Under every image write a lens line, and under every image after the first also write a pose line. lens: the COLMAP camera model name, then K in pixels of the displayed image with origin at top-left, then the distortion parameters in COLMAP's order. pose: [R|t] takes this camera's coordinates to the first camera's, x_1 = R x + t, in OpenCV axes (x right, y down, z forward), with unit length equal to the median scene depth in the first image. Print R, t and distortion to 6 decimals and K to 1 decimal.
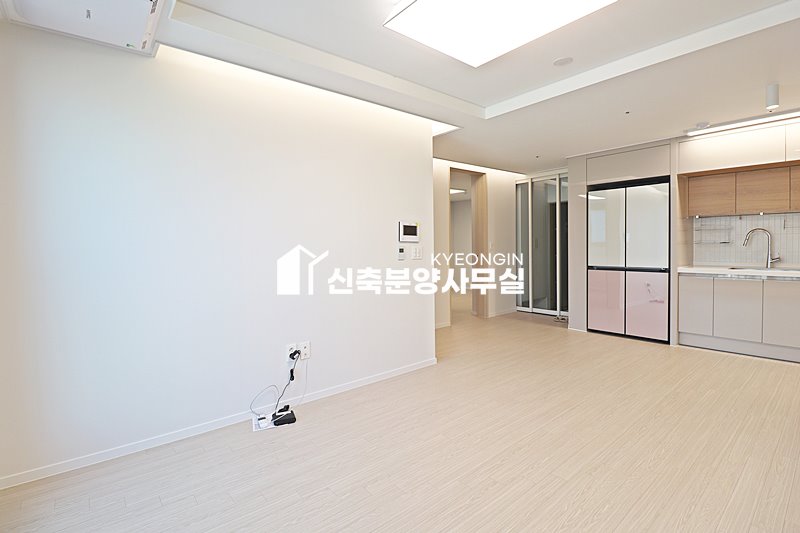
lens RADIAL K [[370.3, 0, 399.2], [0, 370.3, 256.9], [0, 0, 1]] dist [-0.002078, -0.012457]
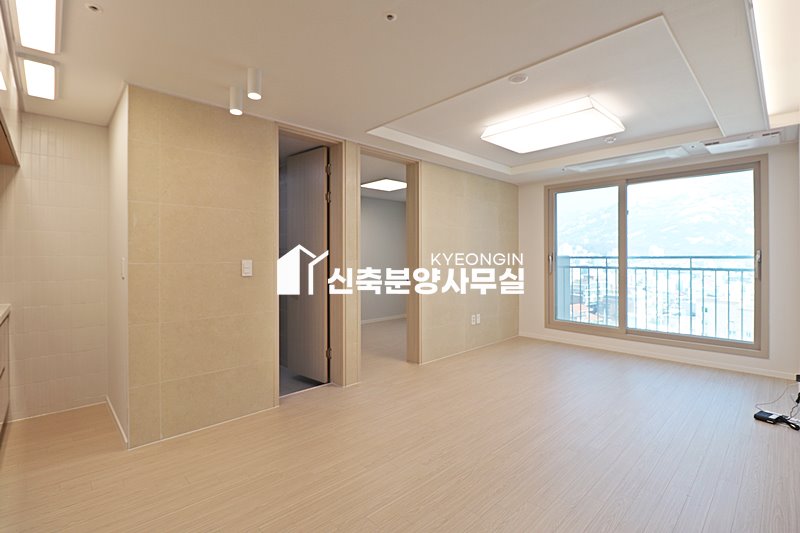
lens RADIAL K [[370.3, 0, 399.2], [0, 370.3, 256.9], [0, 0, 1]] dist [-0.002078, -0.012457]
pose [[-0.997705, 0.020475, -0.064541, 0.518491], [0.019003, 0.999547, 0.023347, -0.052549], [0.064990, 0.022067, -0.997642, 1.218231]]
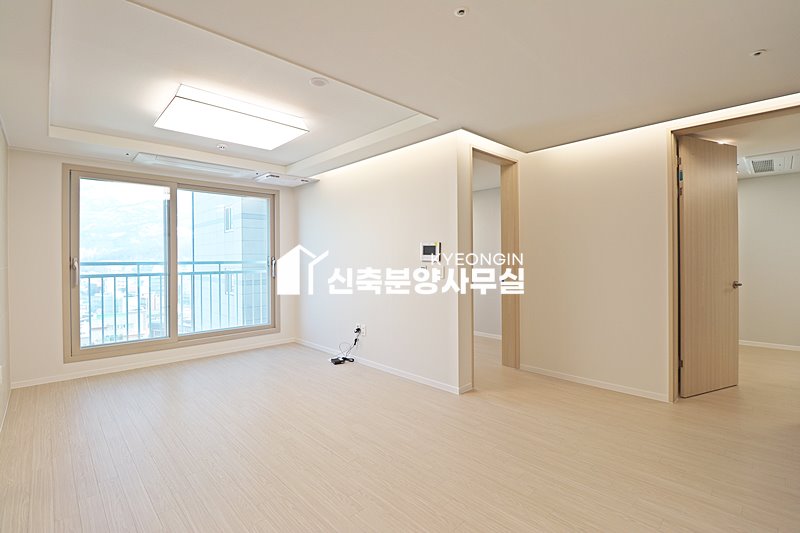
lens RADIAL K [[370.3, 0, 399.2], [0, 370.3, 256.9], [0, 0, 1]] dist [-0.002078, -0.012457]
pose [[0.071631, 0.009791, -0.997383, 0.898038], [-0.016392, 0.999828, 0.008638, -0.050022], [0.997297, 0.015730, 0.071779, 0.709305]]
